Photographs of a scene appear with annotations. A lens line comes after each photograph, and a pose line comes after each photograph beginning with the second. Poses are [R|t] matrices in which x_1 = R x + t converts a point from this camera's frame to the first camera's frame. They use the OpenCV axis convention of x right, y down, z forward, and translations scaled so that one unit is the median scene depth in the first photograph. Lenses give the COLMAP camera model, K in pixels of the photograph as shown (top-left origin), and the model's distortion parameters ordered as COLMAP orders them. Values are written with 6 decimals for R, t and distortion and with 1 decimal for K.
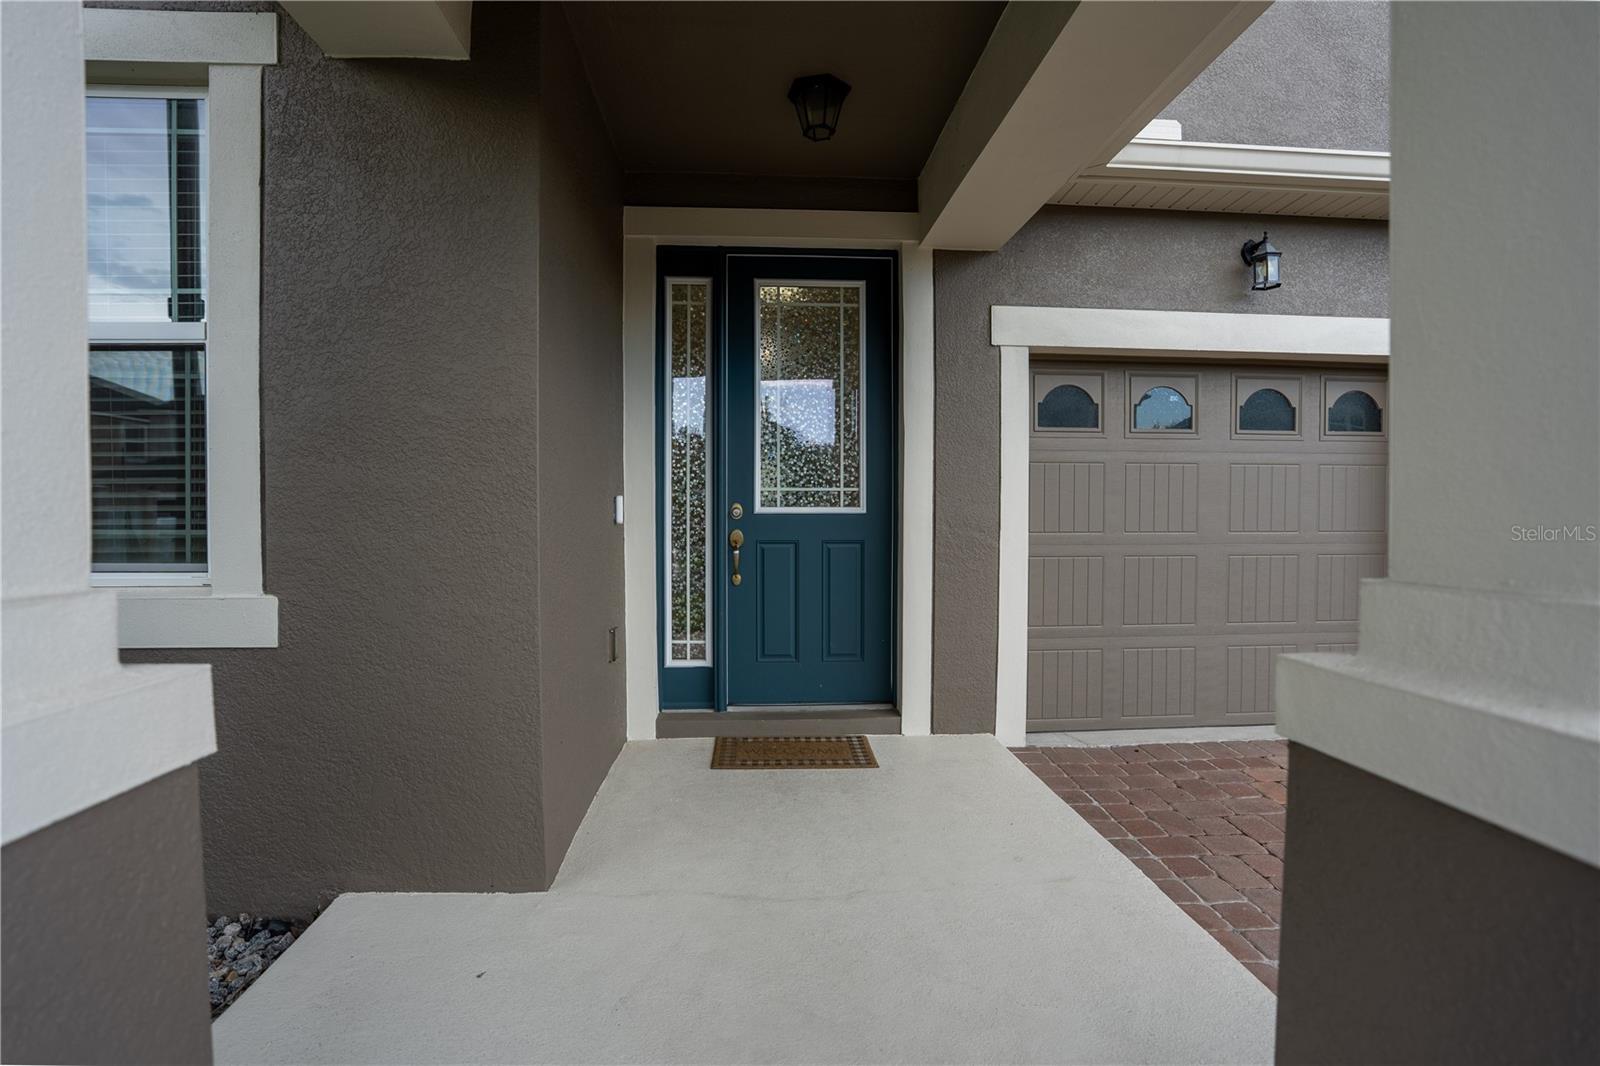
lens RADIAL K [[709.9, 0, 800.0], [0, 709.9, 533.0], [0, 0, 1]] dist [-0.041309, -0.000081]
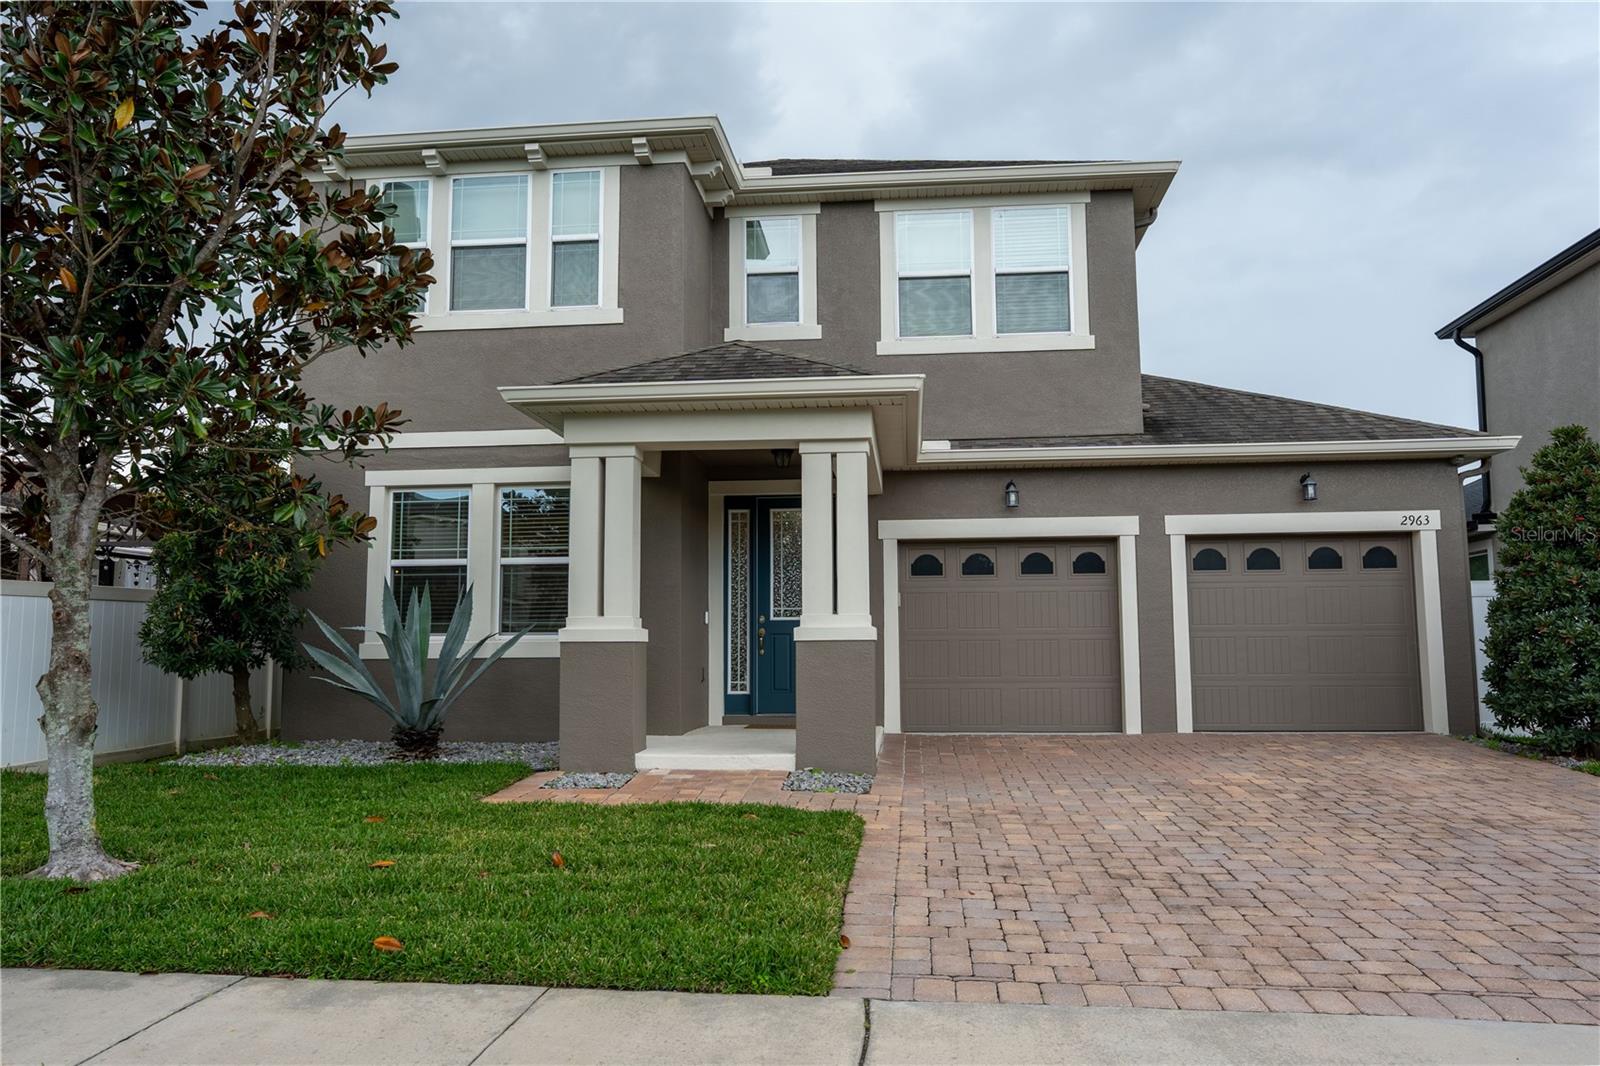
lens RADIAL K [[1175.7, 0, 800.0], [0, 1175.7, 533.0], [0, 0, 1]] dist [-0.008350, -0.001492]
pose [[0.984398, -0.020917, -0.174706, 0.637467], [0.000027, 0.992927, -0.118726, 0.129055], [0.175954, 0.116869, 0.977436, -2.413268]]
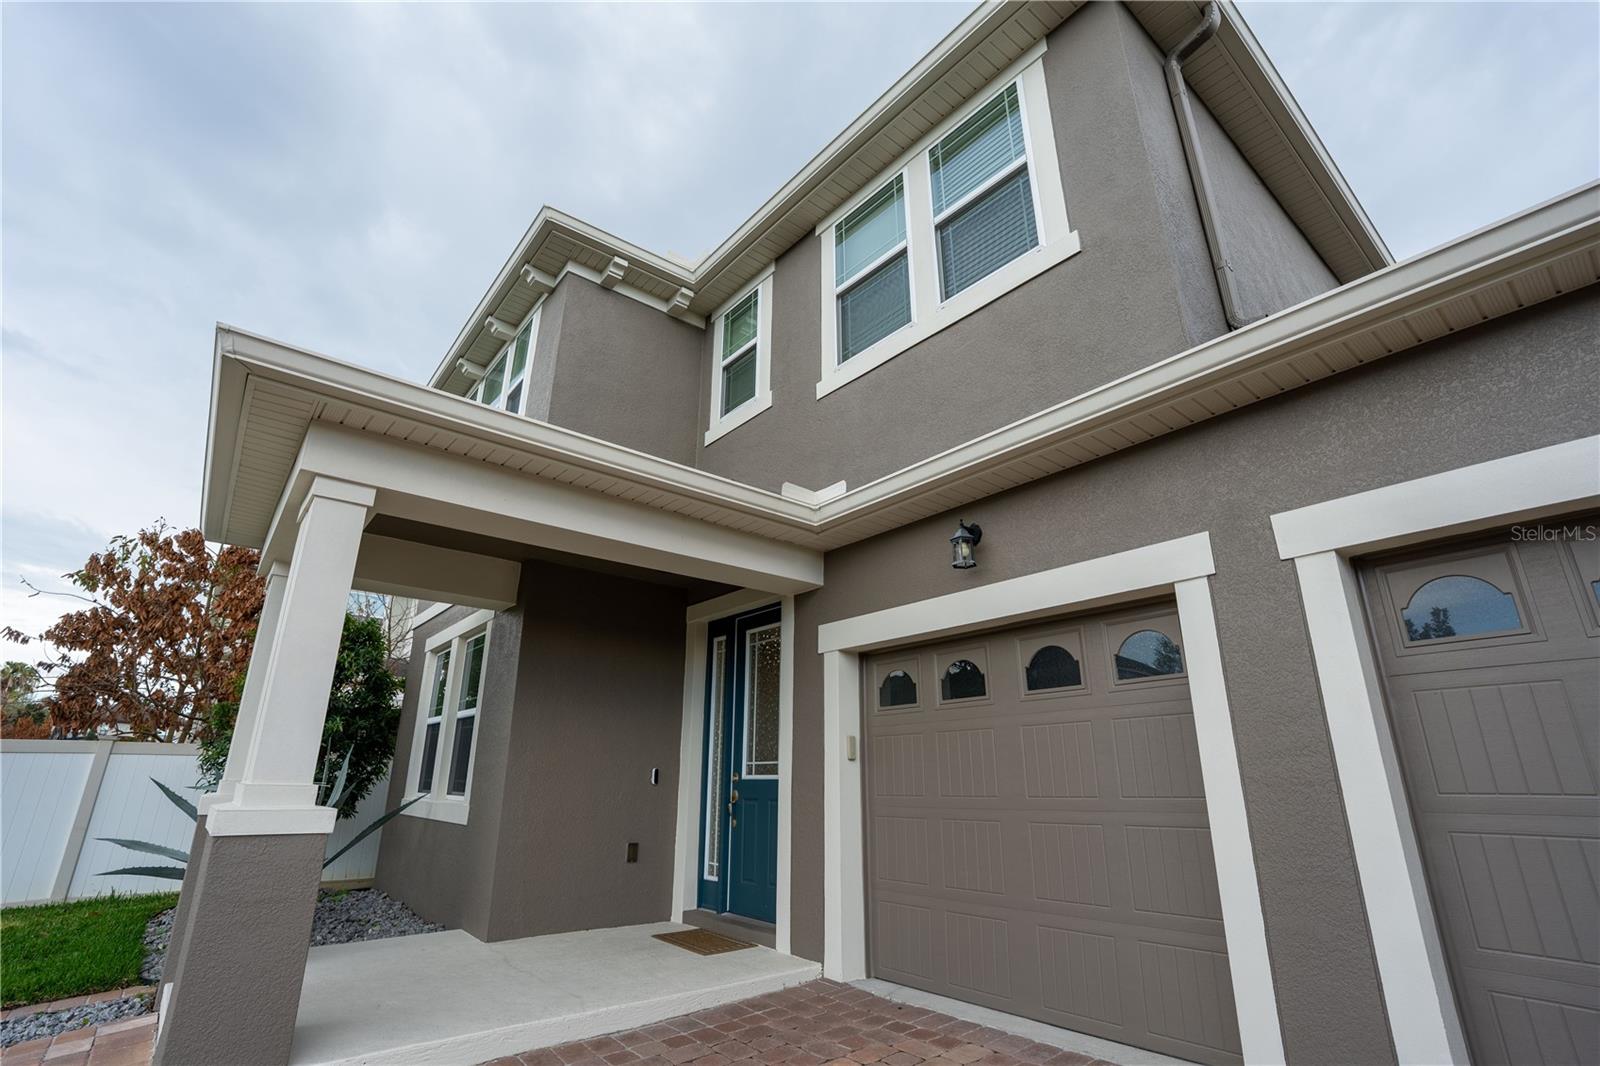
lens RADIAL K [[740.7, 0, 800.0], [0, 740.7, 533.0], [0, 0, 1]] dist [-0.057978, -0.000150]
pose [[0.577293, -0.257444, -0.774890, 1.404977], [-0.017538, 0.944868, -0.326982, -0.012813], [0.816348, 0.202354, 0.540951, 0.125627]]
